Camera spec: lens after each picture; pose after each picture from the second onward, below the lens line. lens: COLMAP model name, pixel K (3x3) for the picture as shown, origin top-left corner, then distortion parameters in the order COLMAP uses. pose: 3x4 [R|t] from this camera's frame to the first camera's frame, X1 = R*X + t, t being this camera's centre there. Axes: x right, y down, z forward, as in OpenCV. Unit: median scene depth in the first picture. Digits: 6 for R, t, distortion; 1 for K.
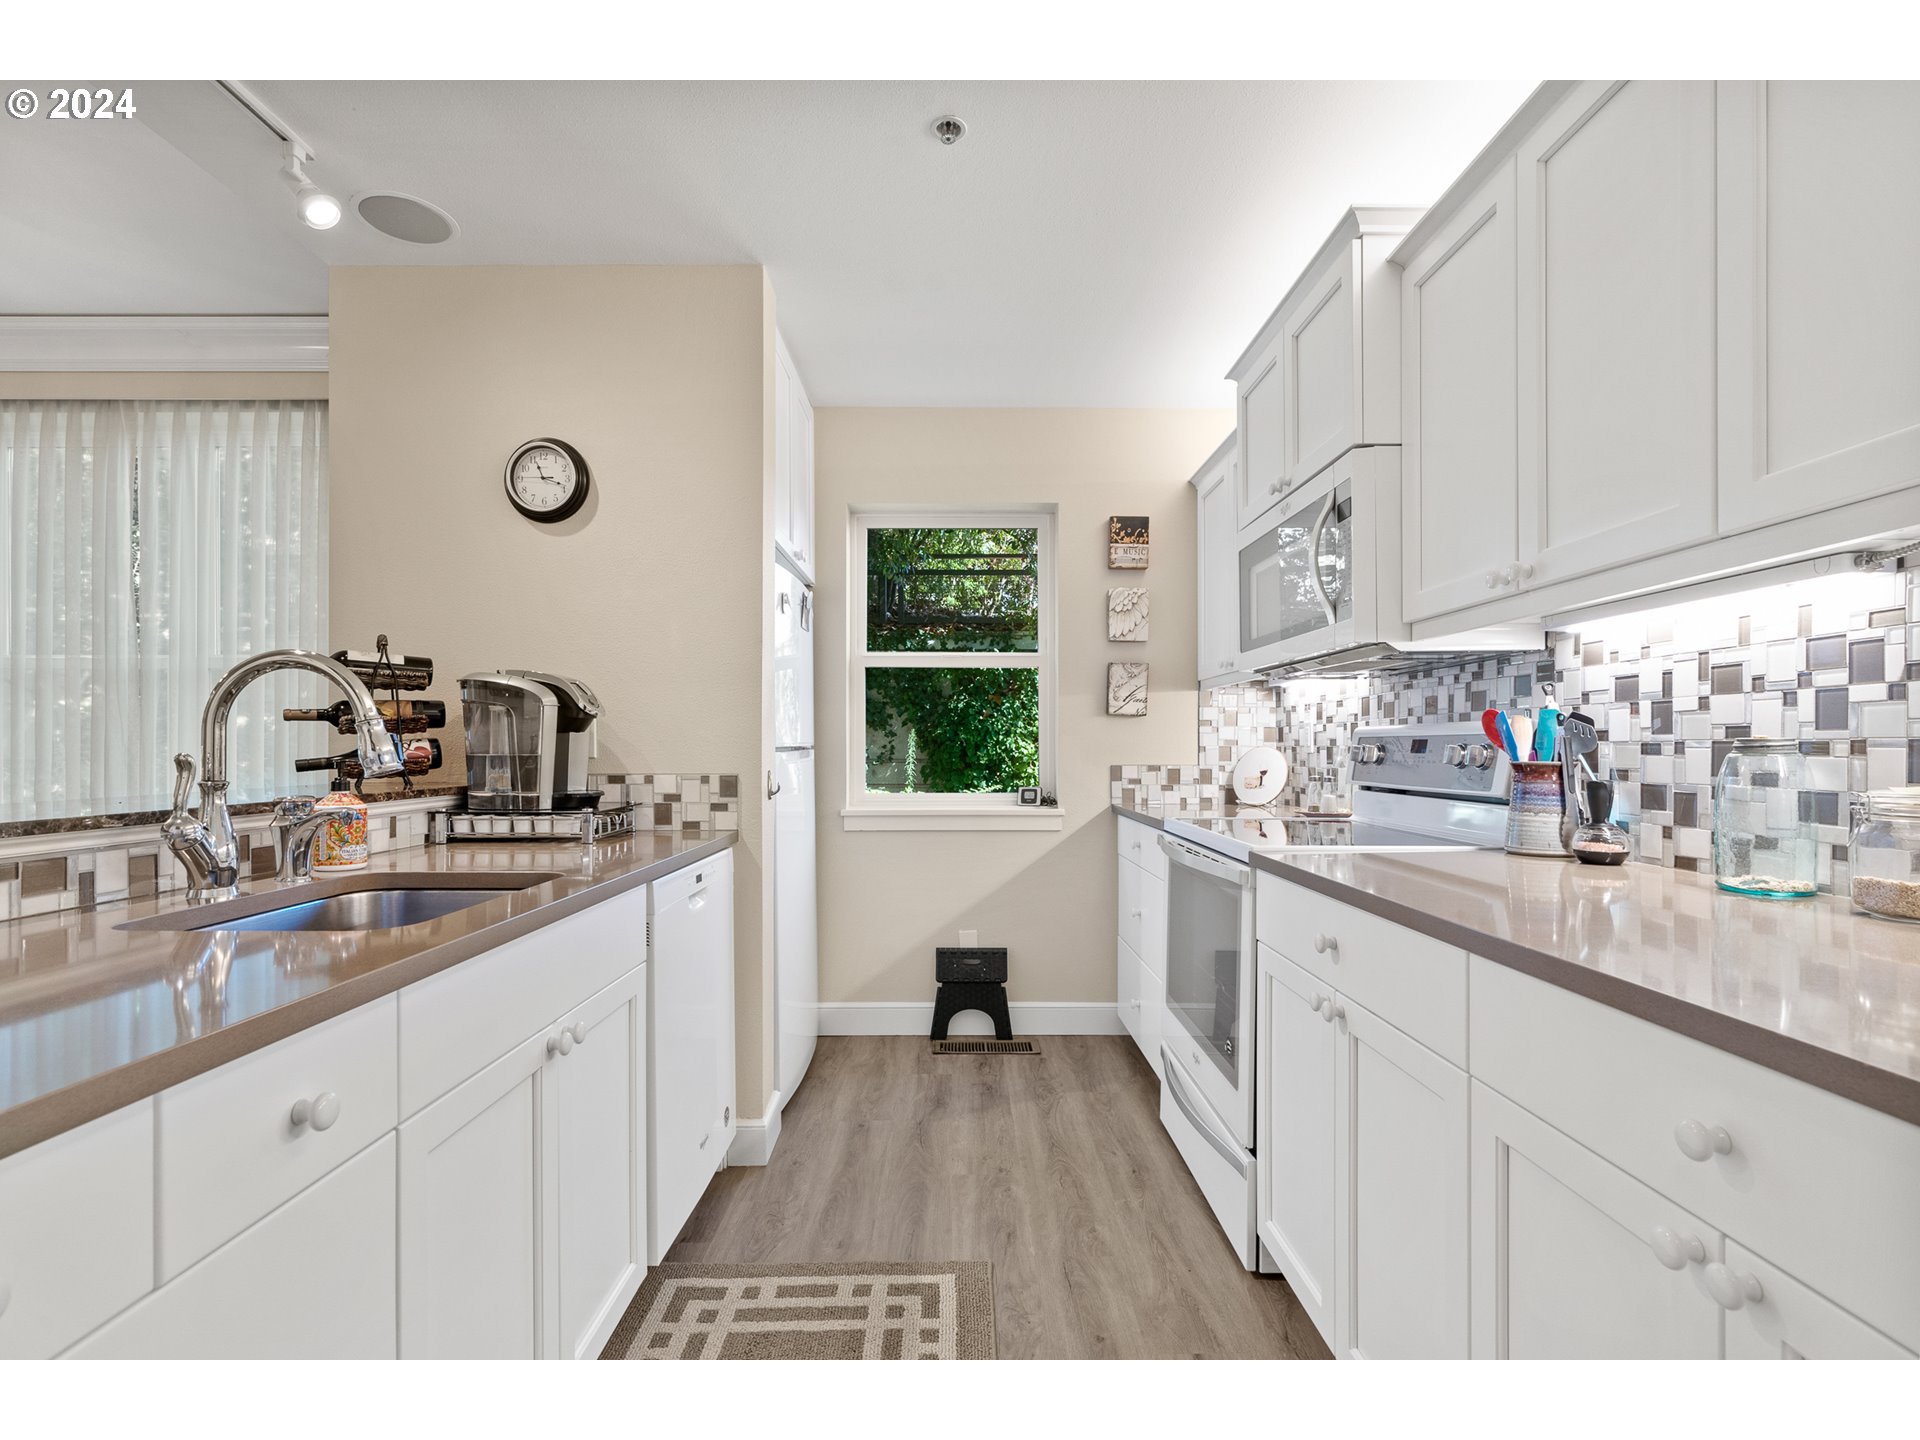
lens RADIAL K [[893.9, 0, 957.5], [0, 893.9, 757.3], [0, 0, 1]] dist [0.003104, 0.000794]
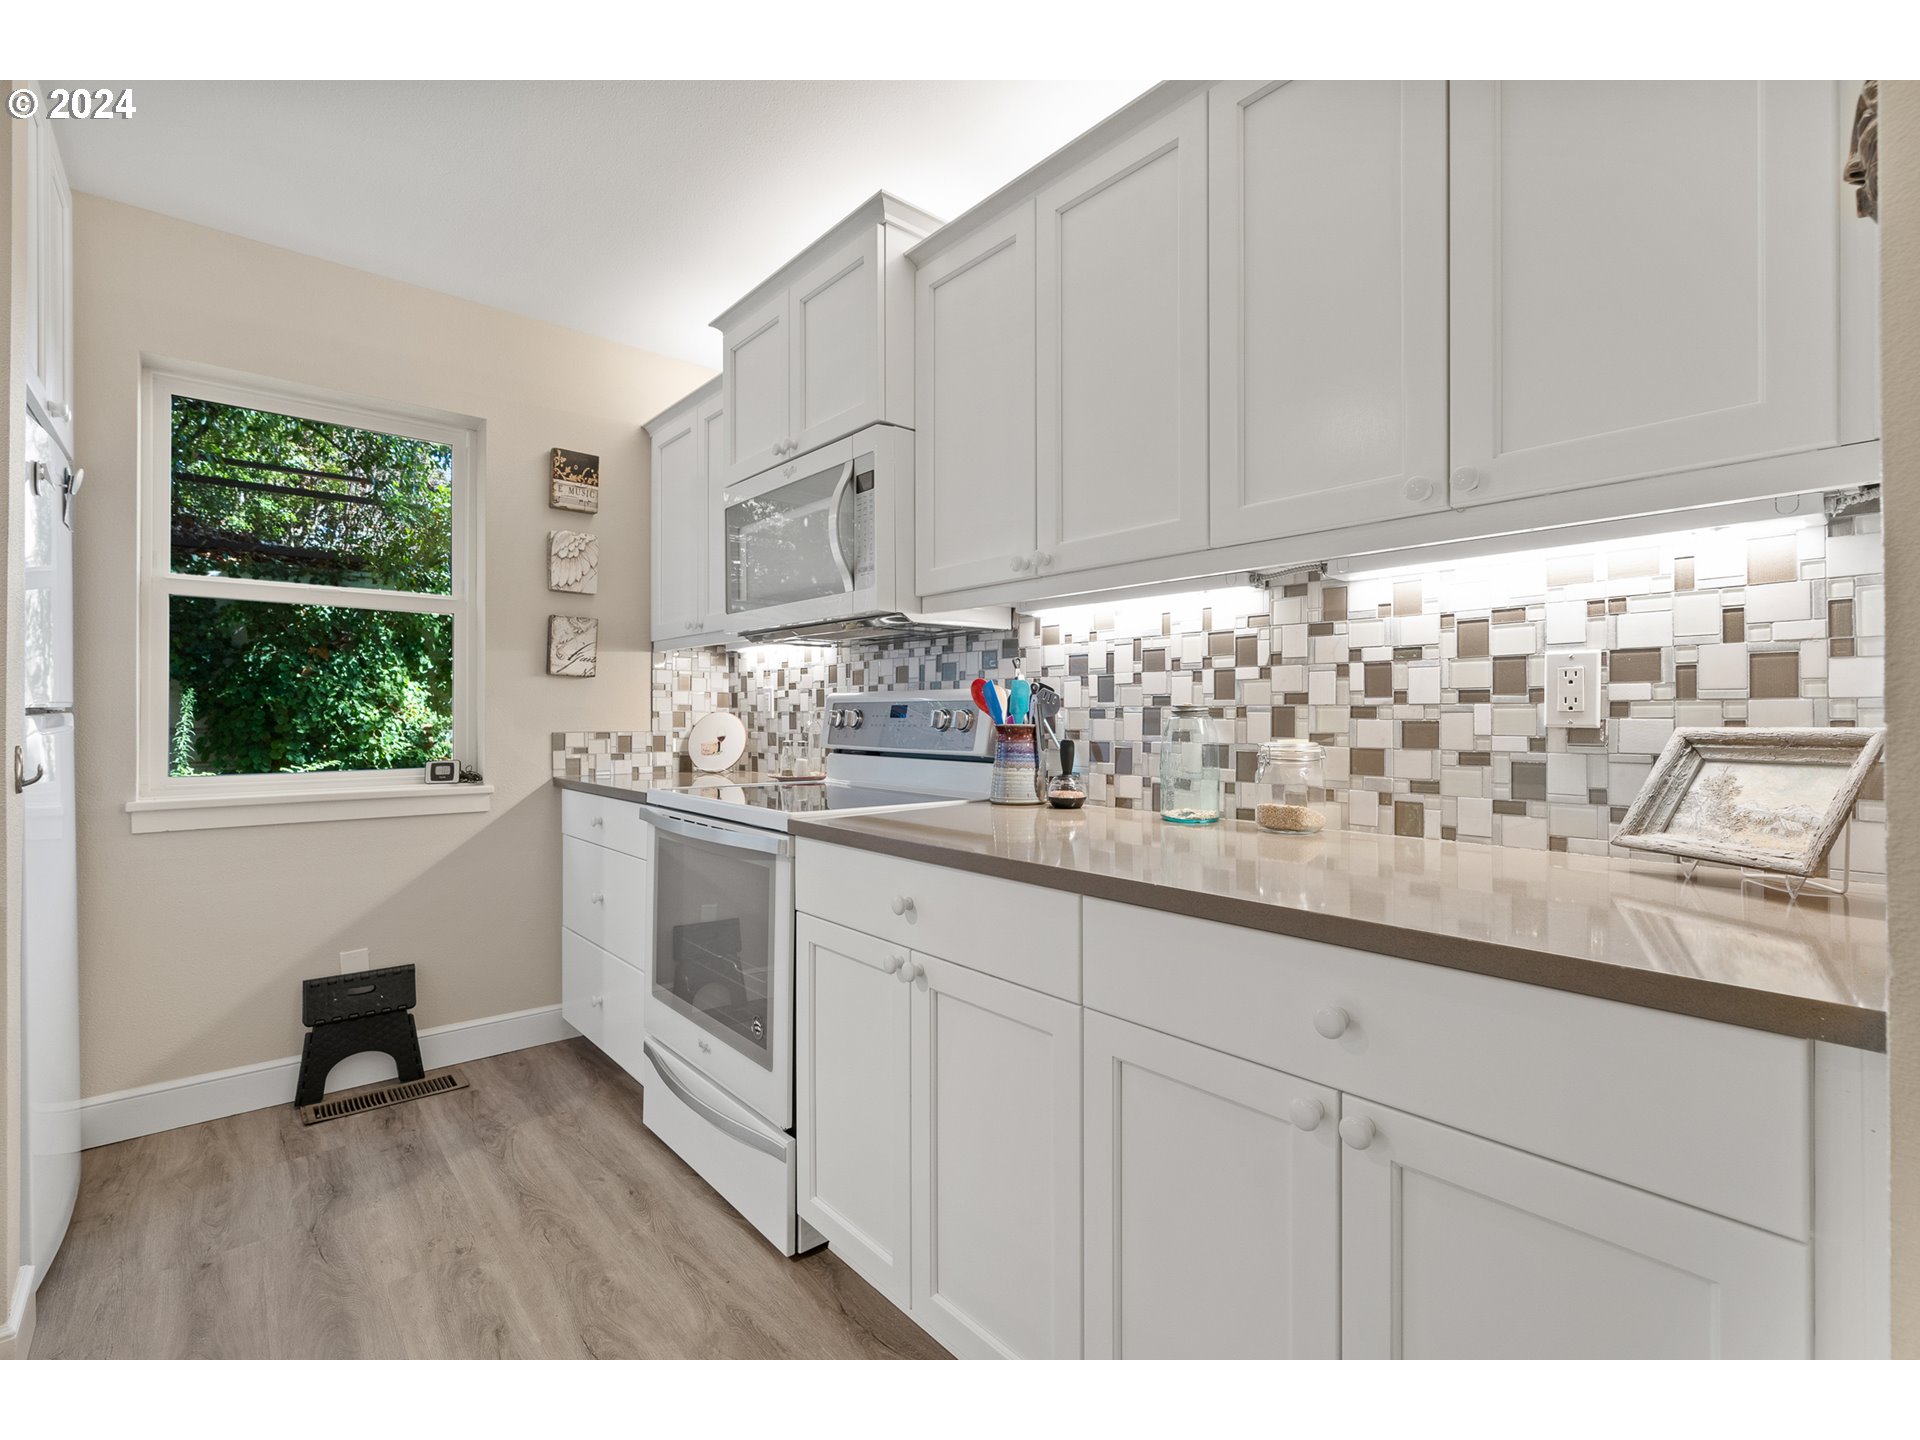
lens RADIAL K [[874.3, 0, 960.0], [0, 874.3, 720.0], [0, 0, 1]] dist [-0.001816, 0.001604]
pose [[0.759841, -0.001137, 0.650108, -0.110520], [0.004627, 0.999983, -0.003660, 0.002122], [-0.650092, 0.005789, 0.759833, 0.127422]]
